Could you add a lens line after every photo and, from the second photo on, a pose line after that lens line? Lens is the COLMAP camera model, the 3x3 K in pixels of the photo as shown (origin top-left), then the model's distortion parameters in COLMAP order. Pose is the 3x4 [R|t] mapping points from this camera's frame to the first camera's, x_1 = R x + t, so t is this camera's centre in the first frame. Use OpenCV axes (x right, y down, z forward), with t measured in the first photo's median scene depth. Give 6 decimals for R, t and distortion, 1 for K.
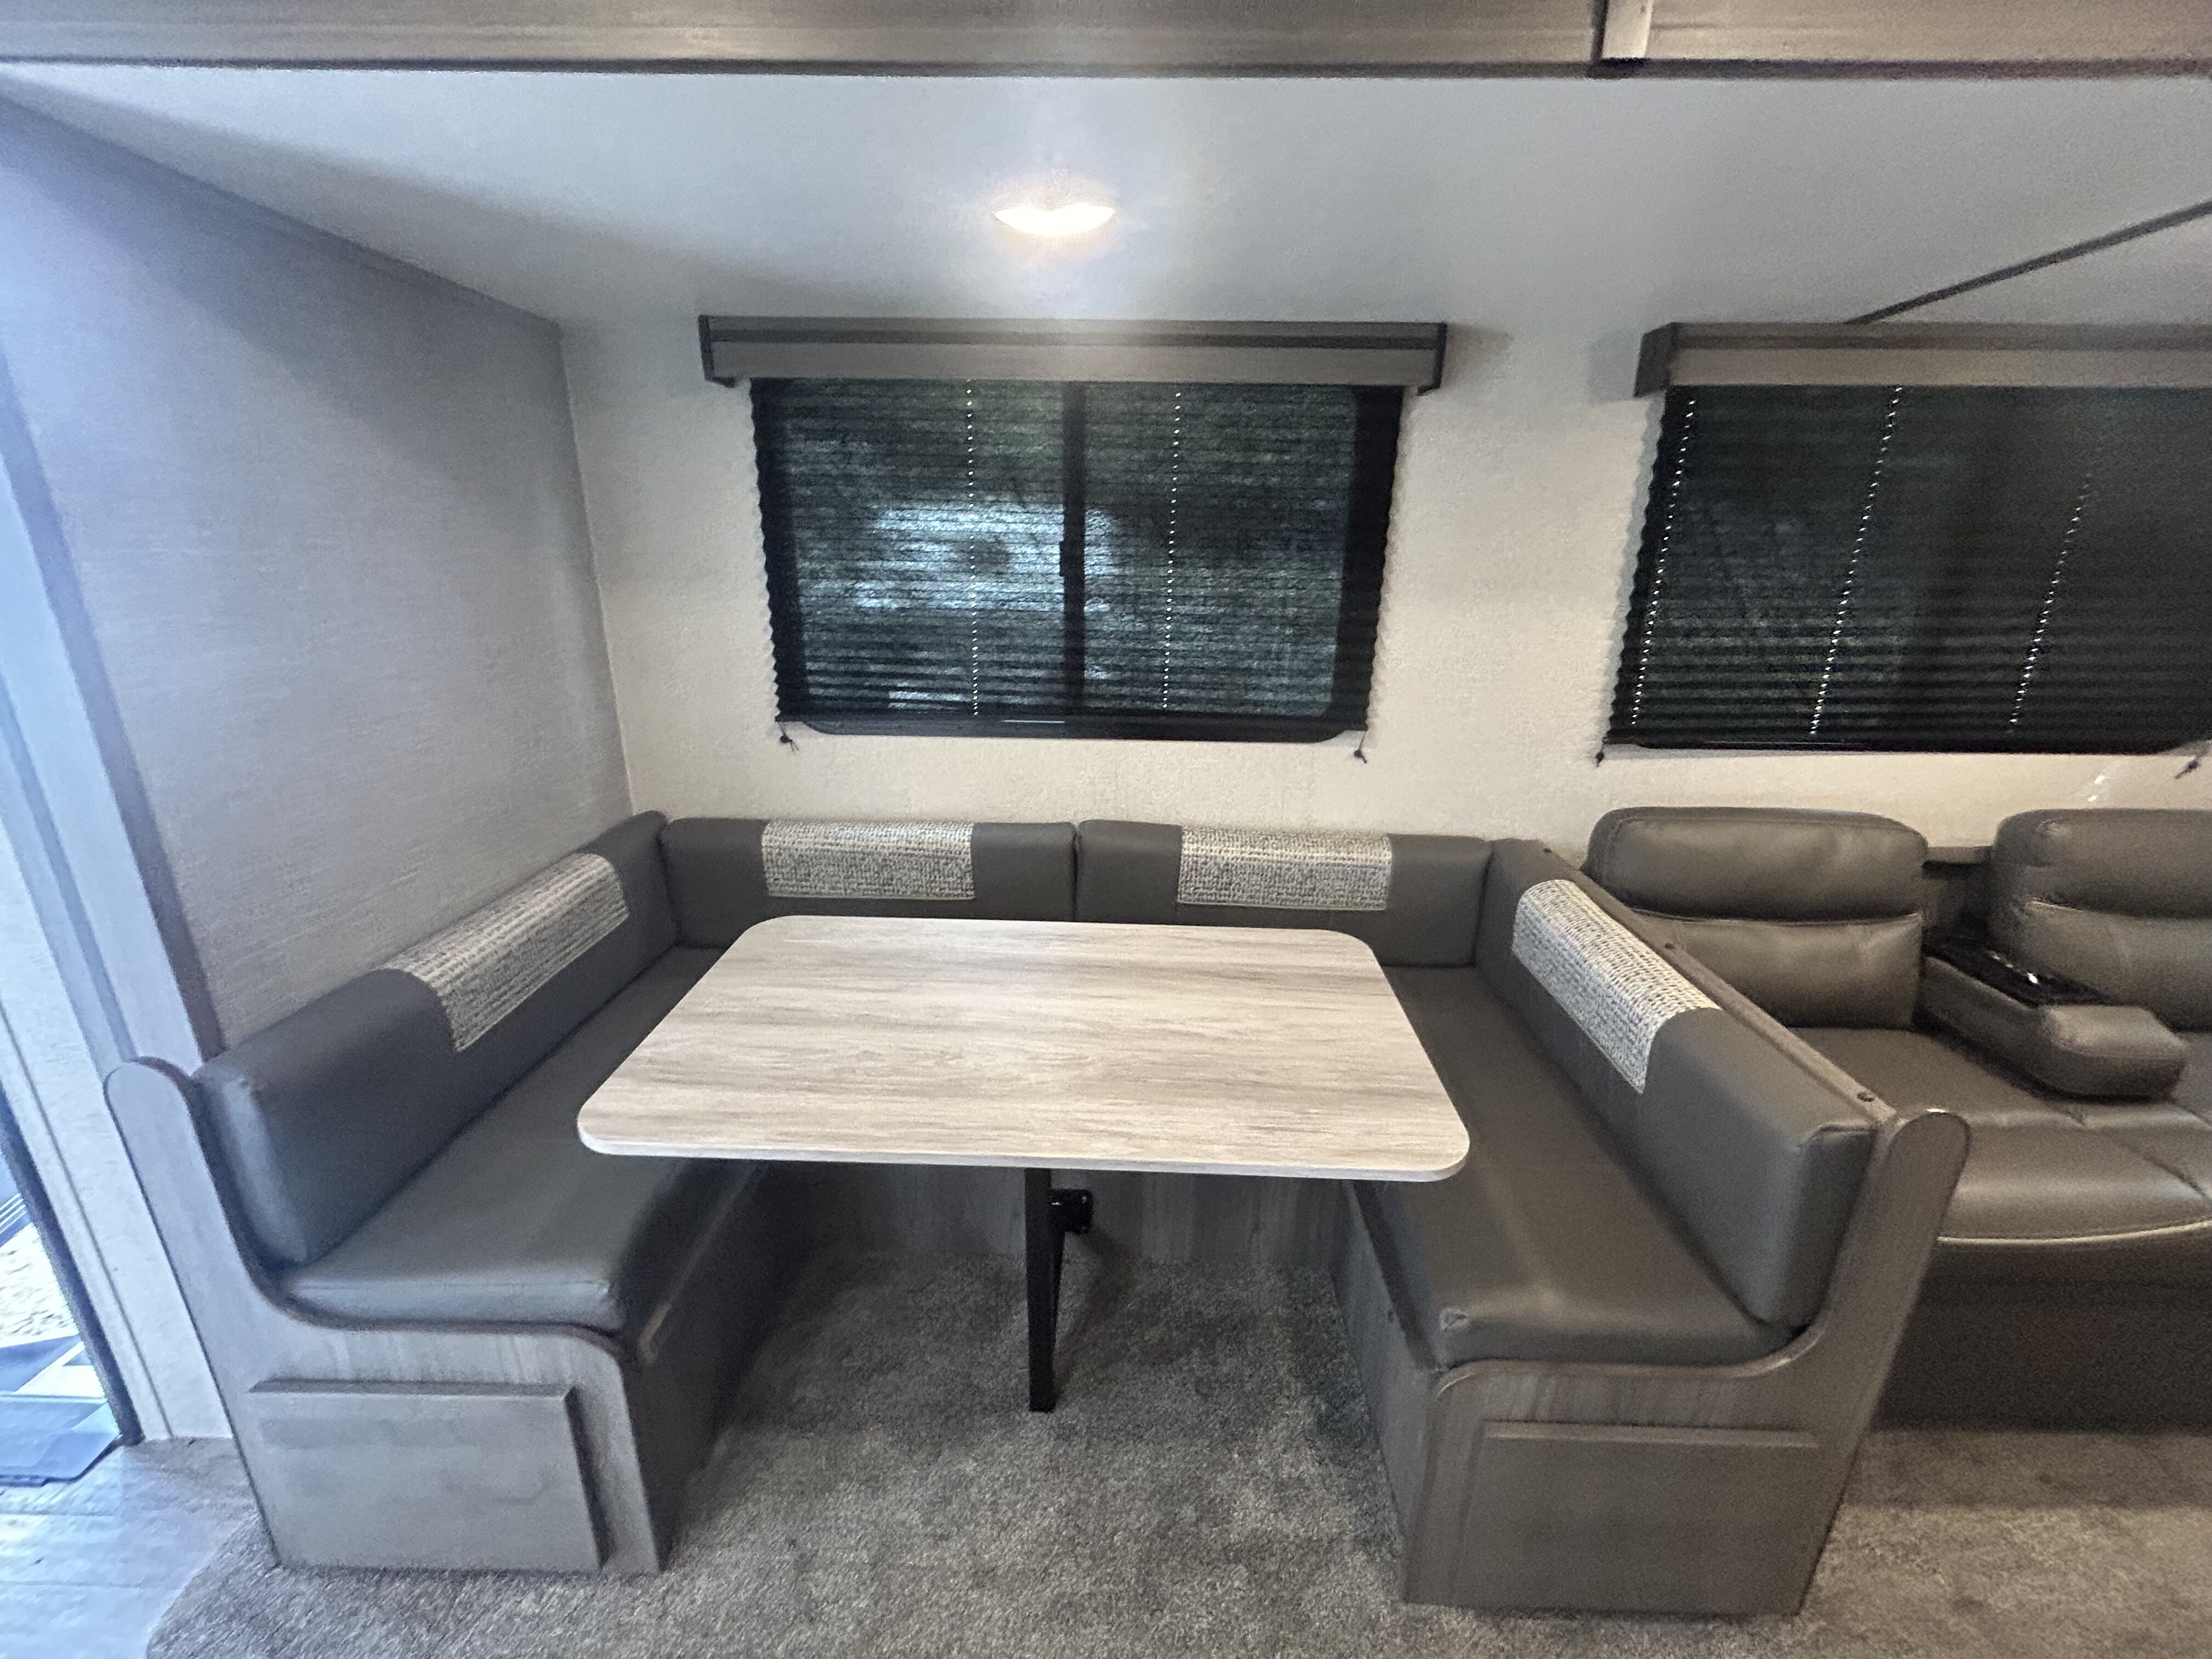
lens RADIAL K [[890.0, 0, 1106.0], [0, 890.0, 829.5], [0, 0, 1]] dist [-0.000035, -0.000808]
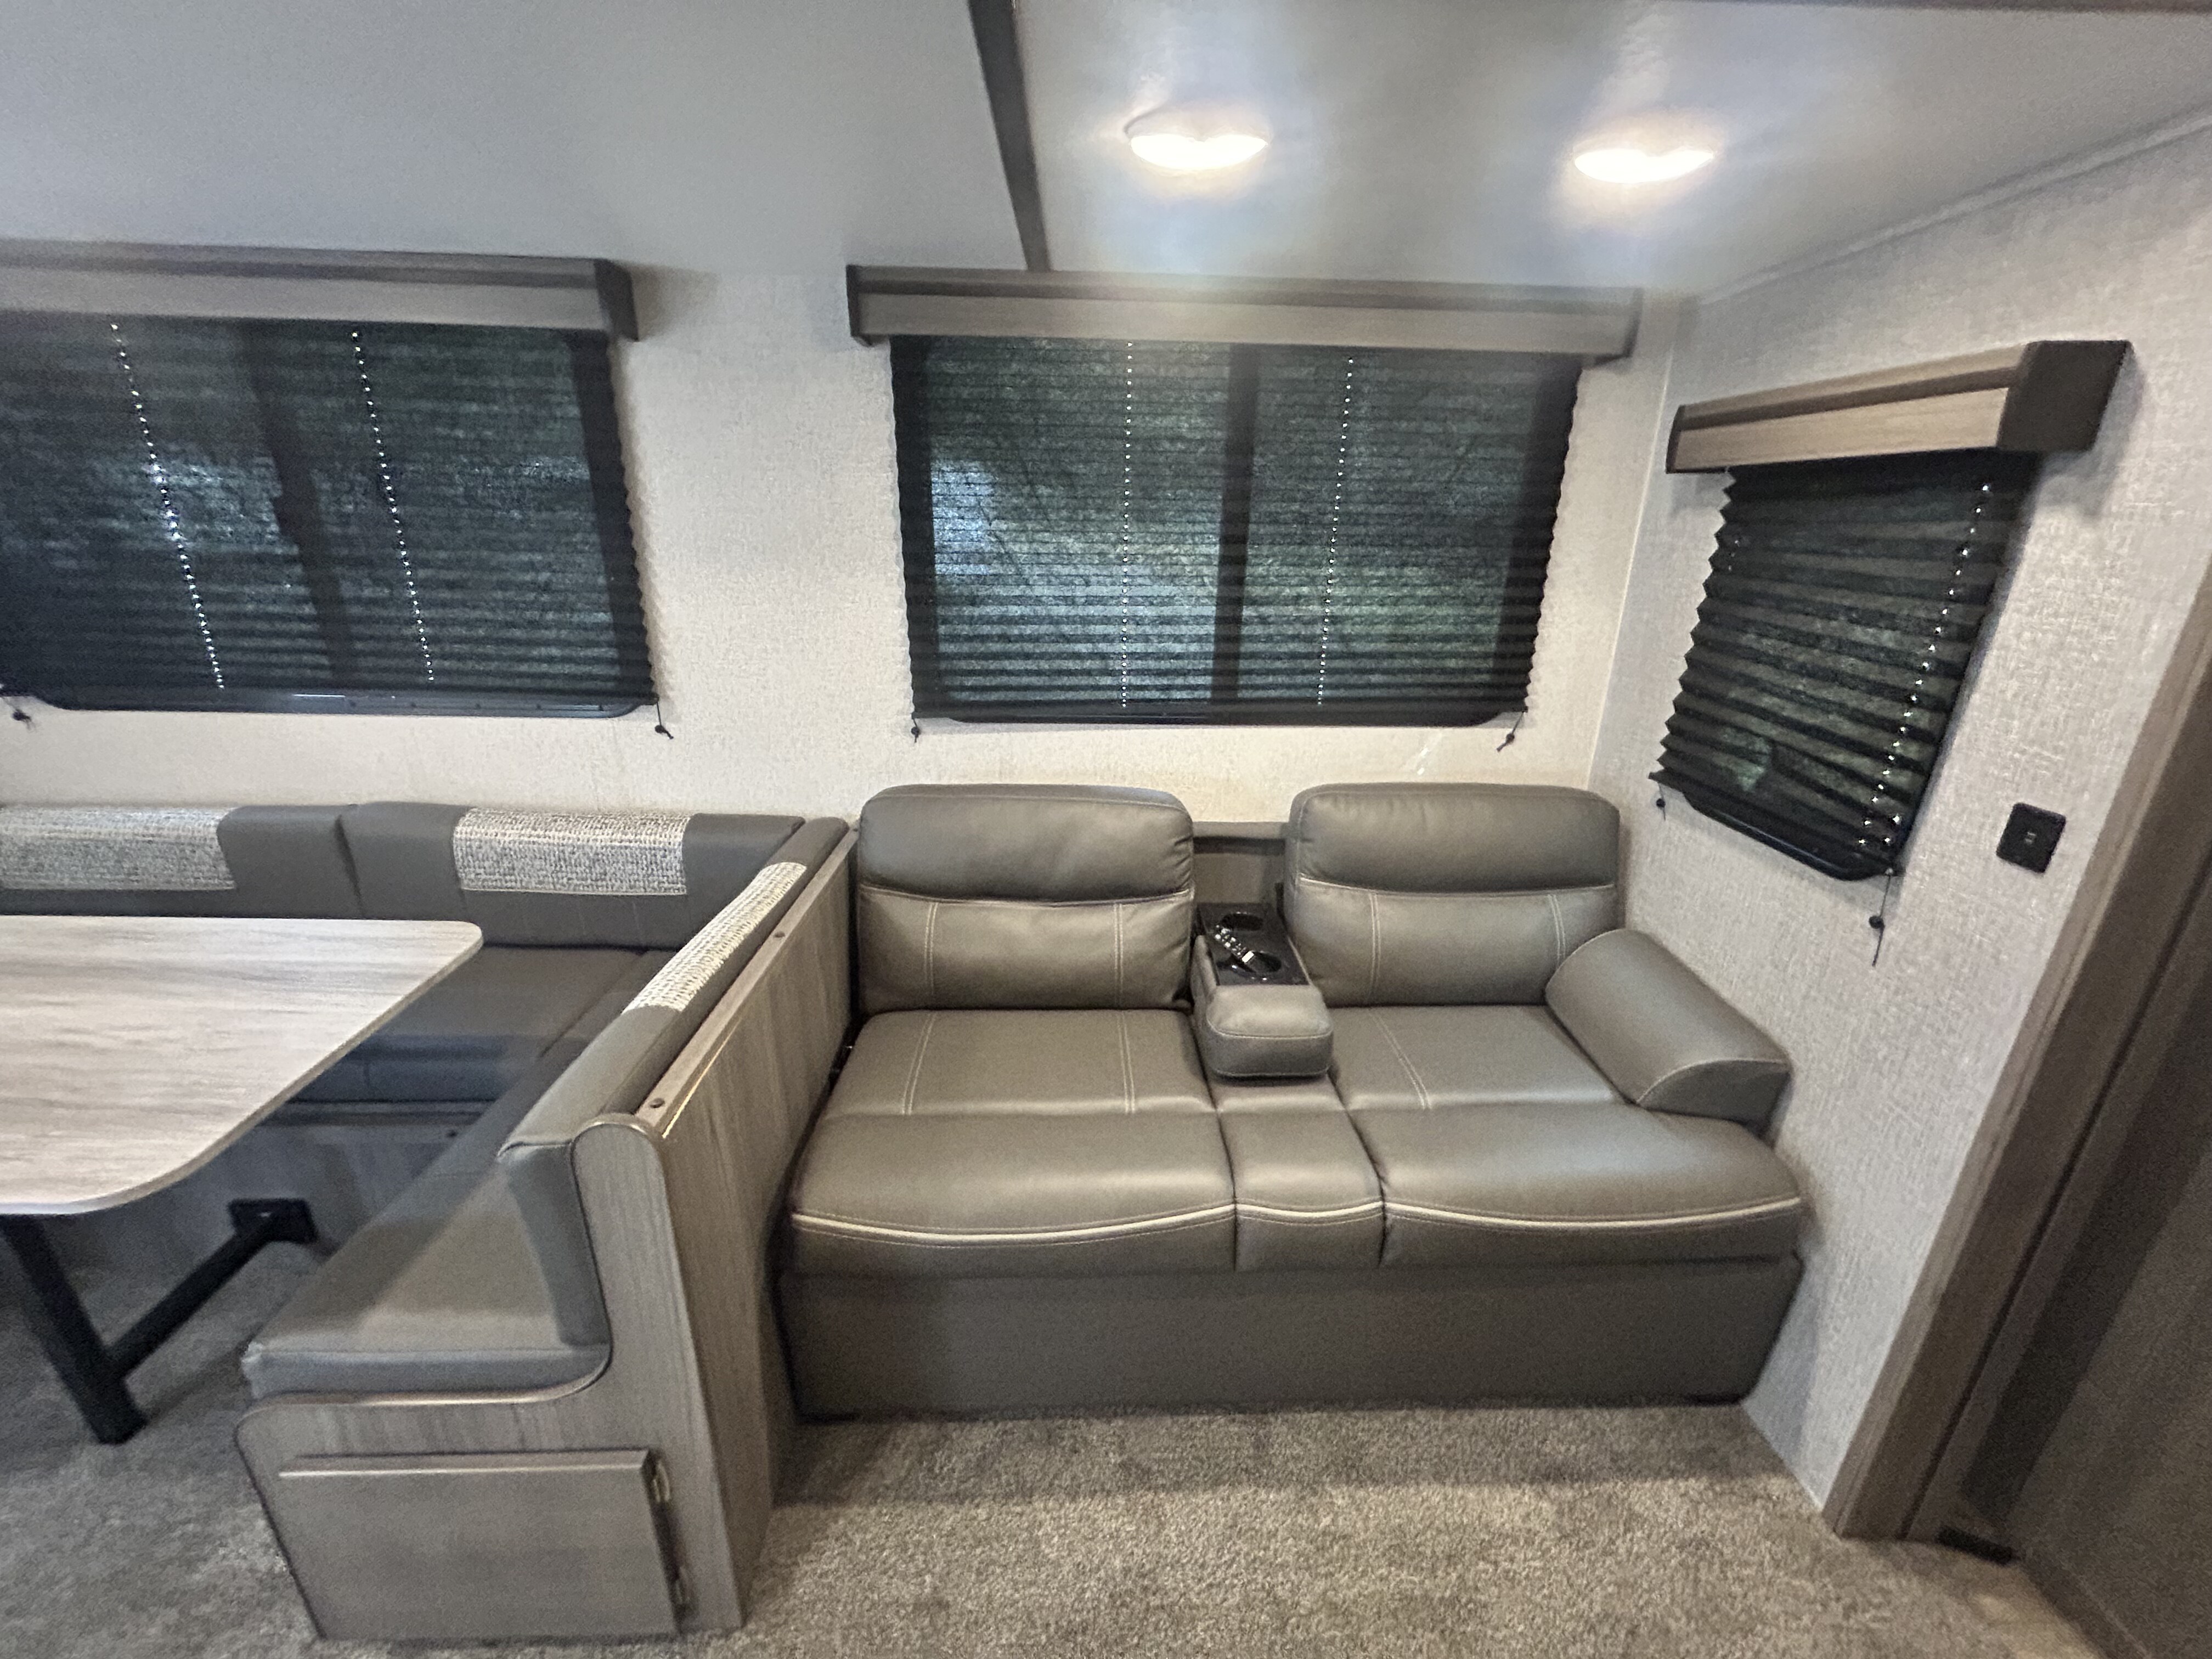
lens RADIAL K [[890.0, 0, 1106.0], [0, 890.0, 829.5], [0, 0, 1]] dist [-0.000035, -0.000808]
pose [[0.998565, -0.008537, 0.052870, 0.741308], [0.008086, 0.999929, 0.008737, 0.016887], [-0.052941, -0.008297, 0.998563, 0.037003]]
